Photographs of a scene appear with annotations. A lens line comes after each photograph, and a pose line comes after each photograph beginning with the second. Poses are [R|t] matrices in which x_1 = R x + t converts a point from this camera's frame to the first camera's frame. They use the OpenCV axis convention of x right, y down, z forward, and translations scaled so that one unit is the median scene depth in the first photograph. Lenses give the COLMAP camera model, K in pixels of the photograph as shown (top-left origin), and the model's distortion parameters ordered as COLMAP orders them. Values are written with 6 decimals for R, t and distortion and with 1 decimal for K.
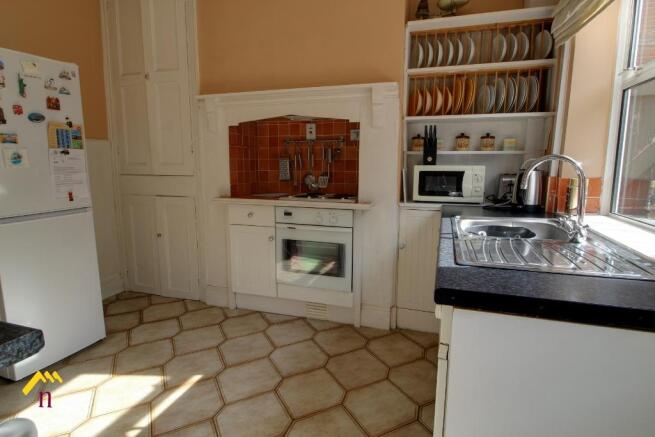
lens RADIAL K [[354.6, 0, 327.0], [0, 354.6, 212.6], [0, 0, 1]] dist [0.002254, -0.009604]
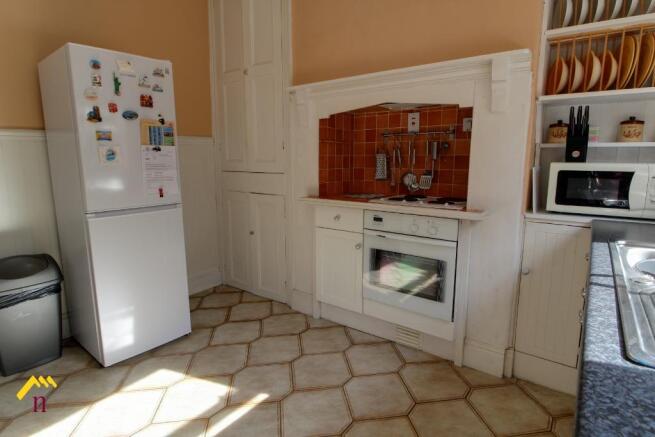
lens RADIAL K [[354.6, 0, 327.0], [0, 354.6, 212.6], [0, 0, 1]] dist [0.002254, -0.009604]
pose [[0.947222, 0.046704, -0.317157, 0.045207], [-0.043525, 0.998906, 0.017106, -0.022796], [0.317609, -0.002399, 0.948219, 0.160138]]
